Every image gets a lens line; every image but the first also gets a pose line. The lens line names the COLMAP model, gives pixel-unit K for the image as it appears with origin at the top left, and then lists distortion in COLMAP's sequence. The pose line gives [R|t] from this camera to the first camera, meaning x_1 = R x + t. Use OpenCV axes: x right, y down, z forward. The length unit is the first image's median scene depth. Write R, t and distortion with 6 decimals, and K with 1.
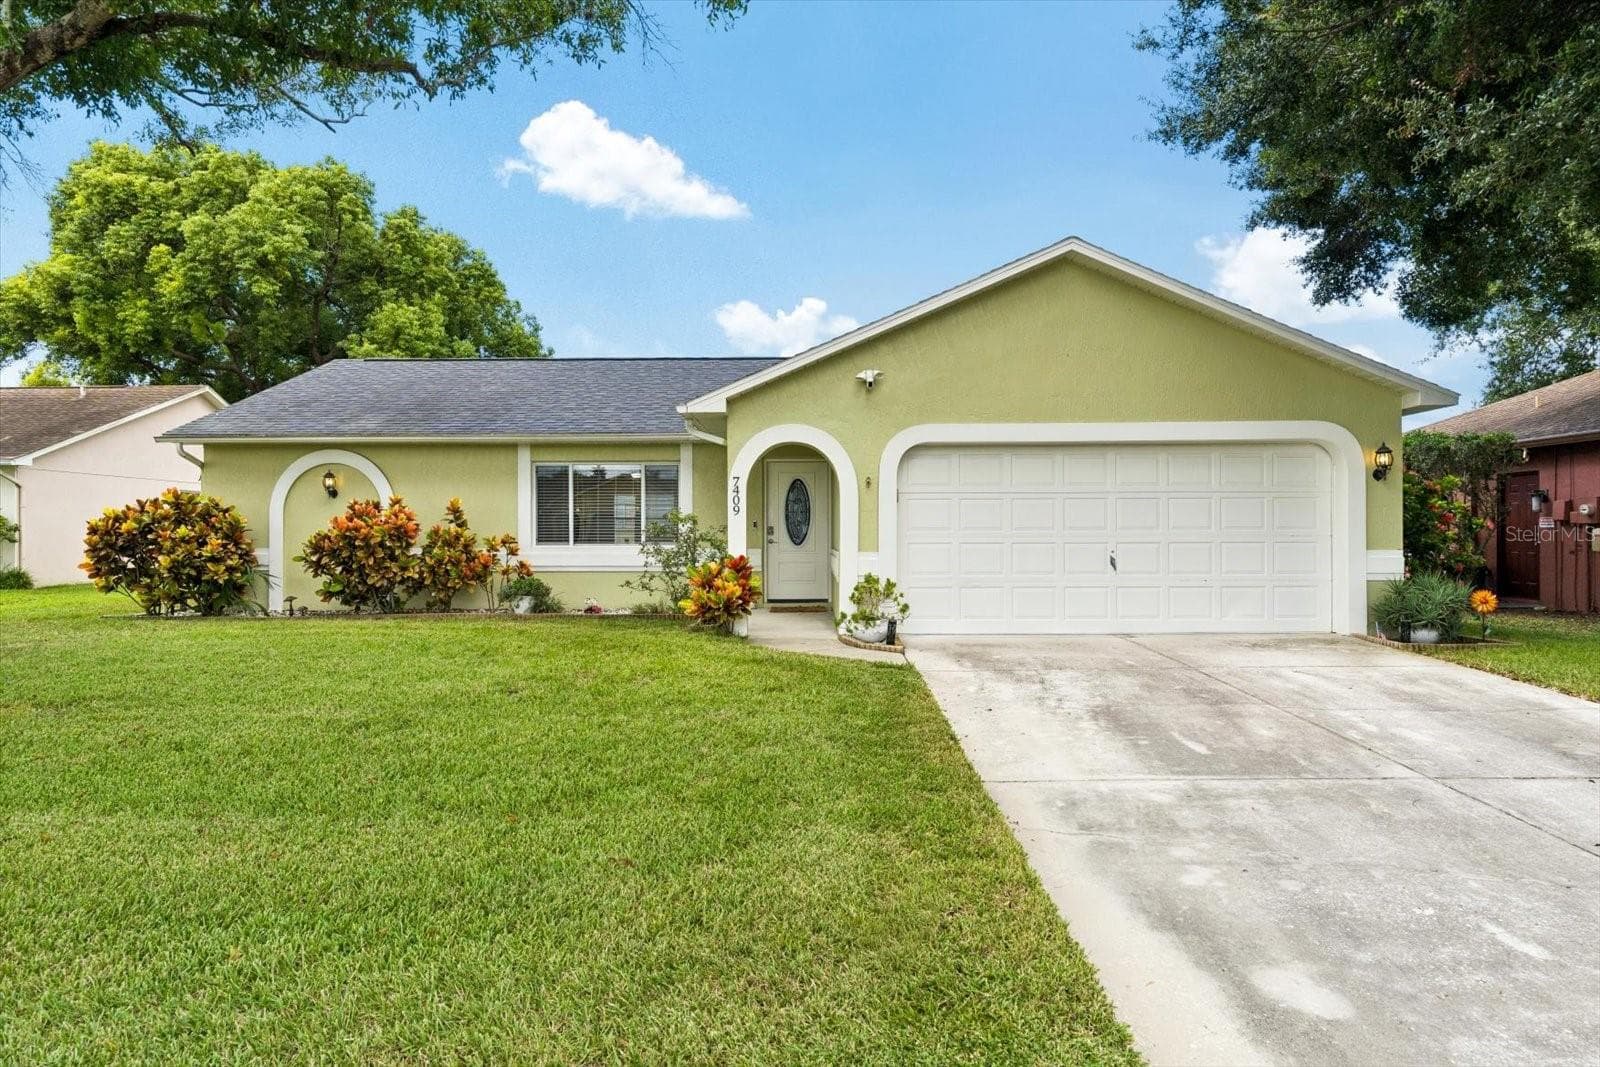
lens RADIAL K [[1074.0, 0, 804.1], [0, 1074.0, 537.9], [0, 0, 1]] dist [-0.001844, -0.004283]
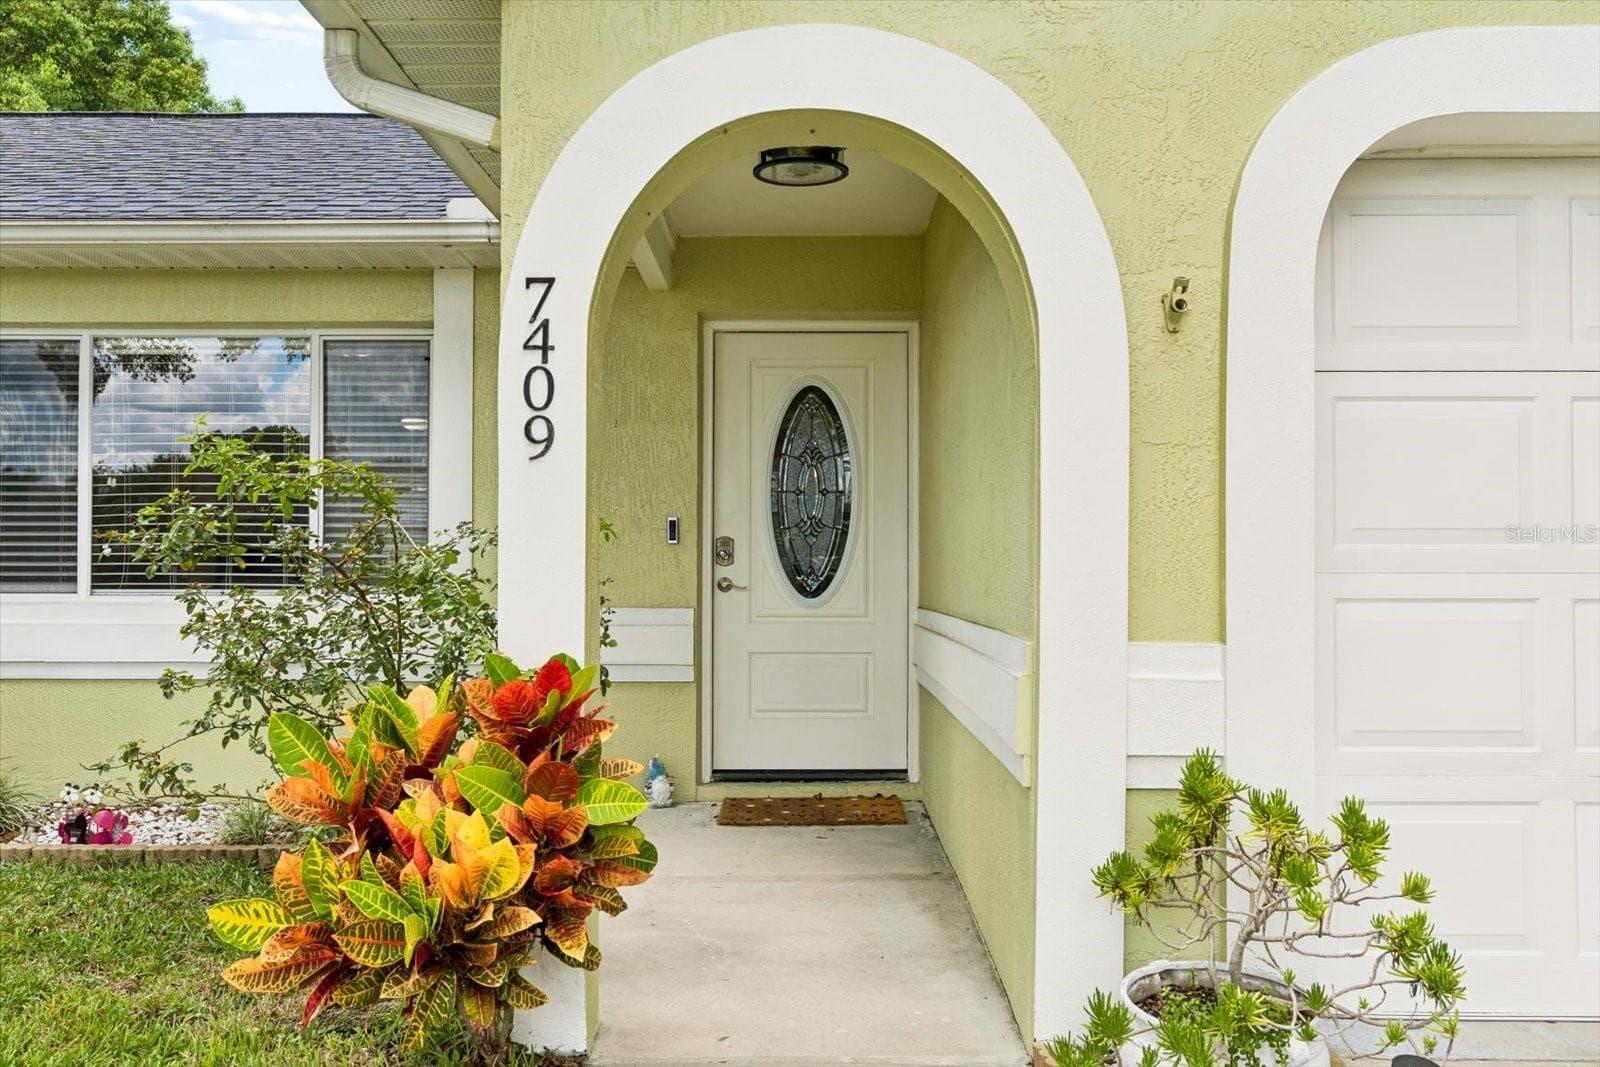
lens RADIAL K [[1074.0, 0, 797.1], [0, 1074.0, 539.6], [0, 0, 1]] dist [-0.001844, -0.004283]
pose [[0.999930, 0.003344, 0.011380, -0.015429], [-0.002956, 0.999420, -0.033911, 0.000695], [-0.011486, 0.033875, 0.999360, 0.787871]]
